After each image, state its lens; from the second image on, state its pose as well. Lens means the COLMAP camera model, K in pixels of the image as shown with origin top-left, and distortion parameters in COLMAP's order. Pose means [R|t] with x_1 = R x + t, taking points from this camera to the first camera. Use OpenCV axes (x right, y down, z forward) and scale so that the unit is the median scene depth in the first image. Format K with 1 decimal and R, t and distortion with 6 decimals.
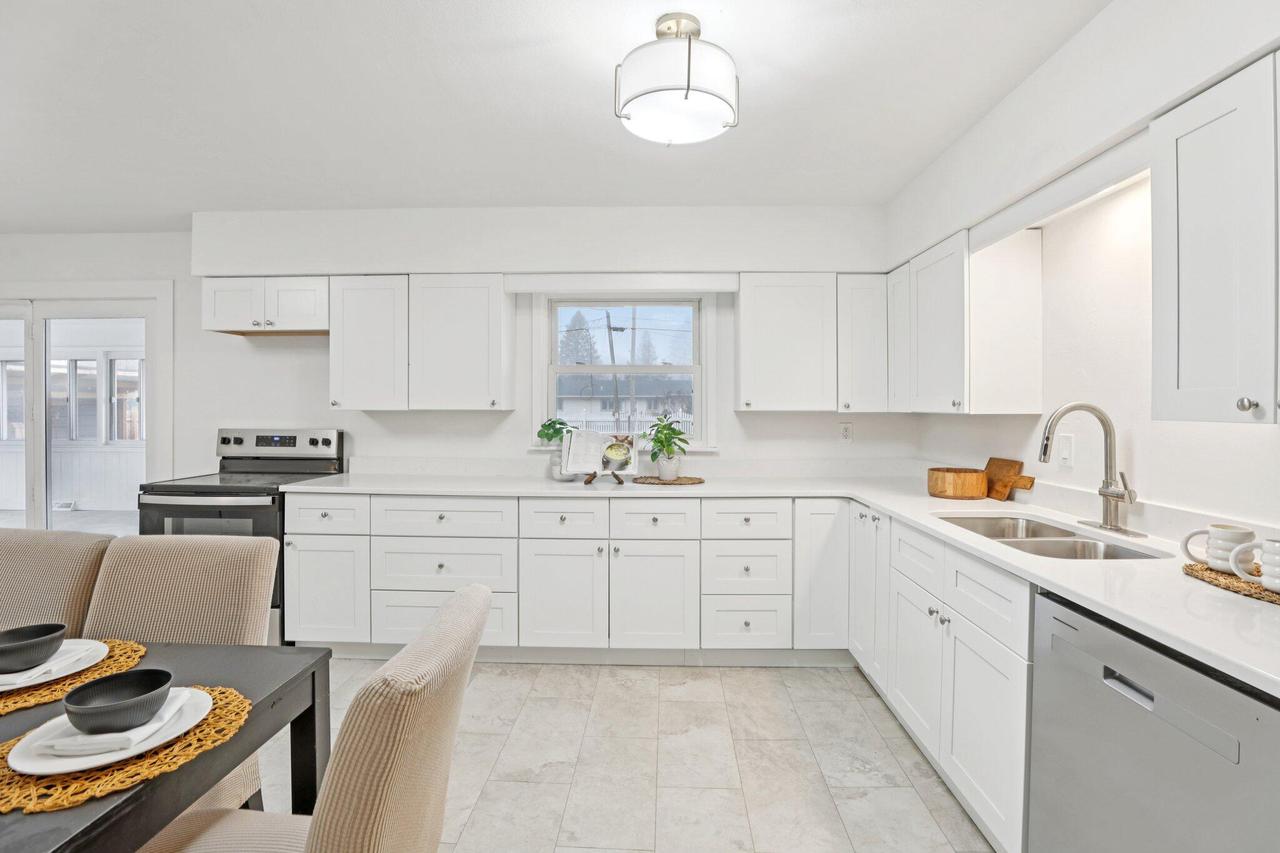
lens RADIAL K [[587.4, 0, 644.9], [0, 587.4, 411.5], [0, 0, 1]] dist [-0.041852, 0.012705]
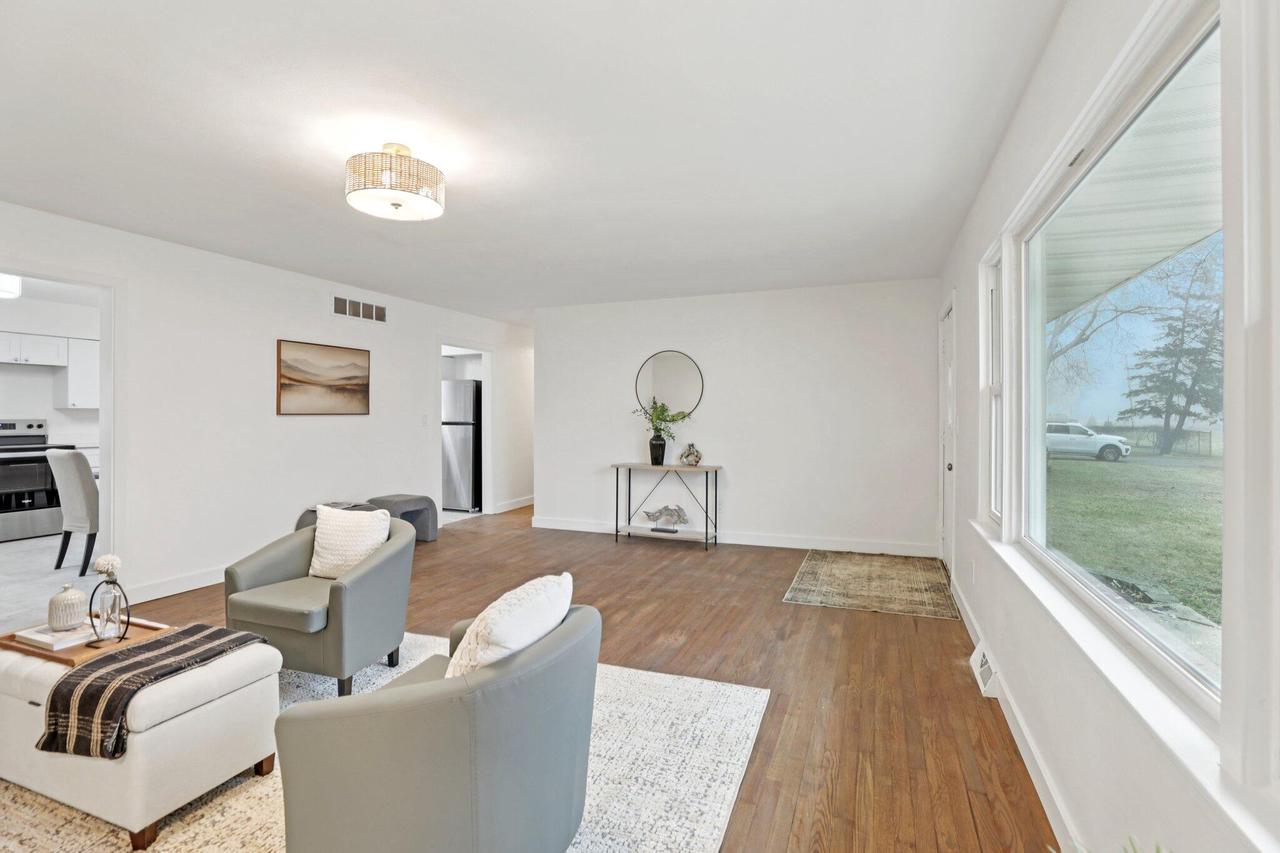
lens RADIAL K [[587.4, 0, 644.9], [0, 587.4, 411.5], [0, 0, 1]] dist [-0.041852, 0.012705]
pose [[0.336260, -0.002430, 0.941766, -1.681845], [0.005287, 0.999986, 0.000693, 0.017445], [-0.941754, 0.004746, 0.336269, -1.434279]]
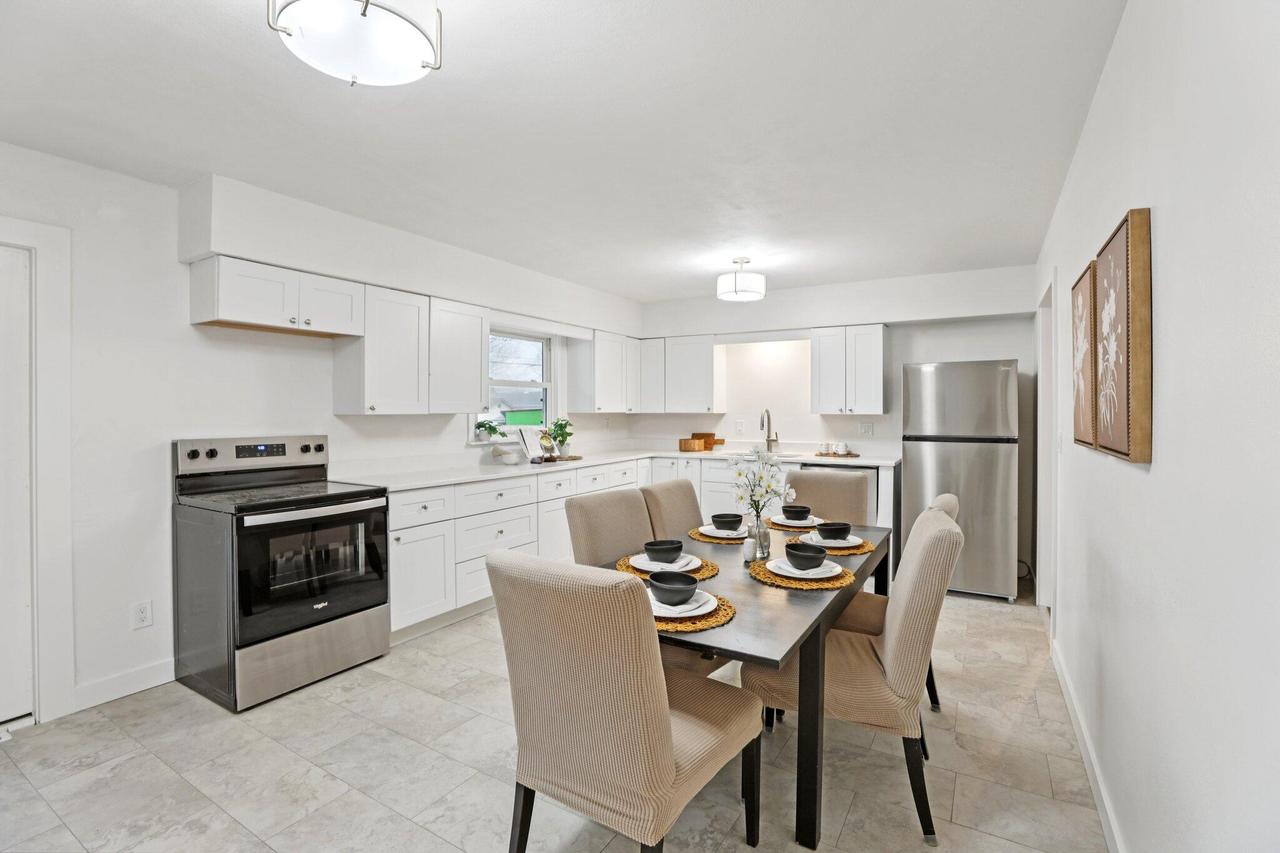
lens RADIAL K [[587.4, 0, 644.9], [0, 587.4, 411.5], [0, 0, 1]] dist [-0.041852, 0.012705]
pose [[0.477548, -0.003548, 0.878598, -1.215091], [0.007920, 0.999969, -0.000266, -0.003744], [-0.878570, 0.007086, 0.477561, 0.072145]]
